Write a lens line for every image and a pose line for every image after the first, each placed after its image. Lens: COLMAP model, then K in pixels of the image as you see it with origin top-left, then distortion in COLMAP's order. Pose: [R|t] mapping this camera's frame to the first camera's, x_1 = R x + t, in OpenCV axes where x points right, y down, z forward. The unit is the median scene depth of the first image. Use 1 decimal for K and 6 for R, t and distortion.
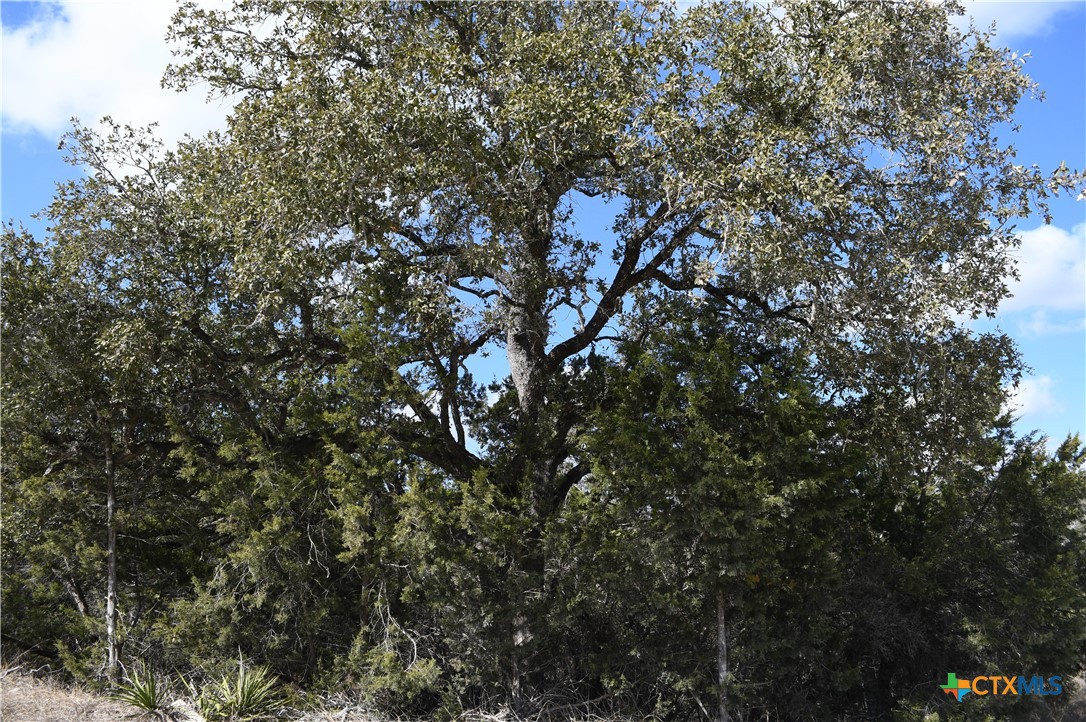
lens RADIAL K [[863.2, 0, 543.0], [0, 863.2, 361.0], [0, 0, 1]] dist [-0.082773, 0.013260]
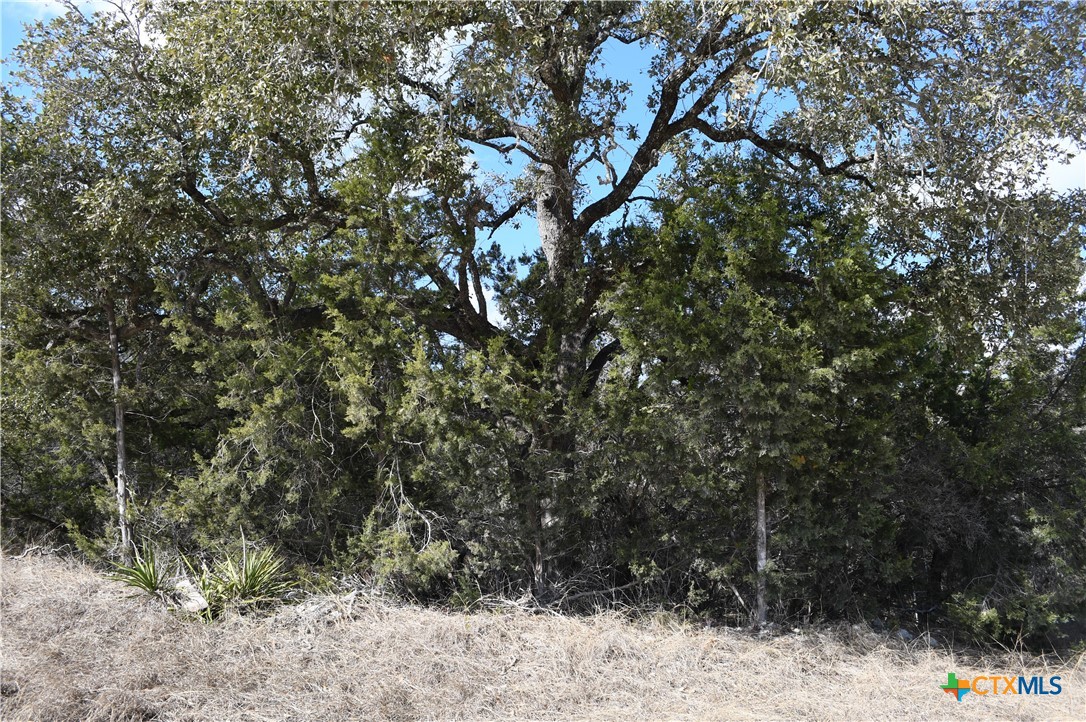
lens RADIAL K [[863.2, 0, 543.0], [0, 863.2, 361.0], [0, 0, 1]] dist [-0.082773, 0.013260]
pose [[0.998219, 0.003628, -0.059542, 0.028497], [0.003823, 0.992206, 0.124550, 0.034031], [0.059530, -0.124556, 0.990425, 0.092193]]
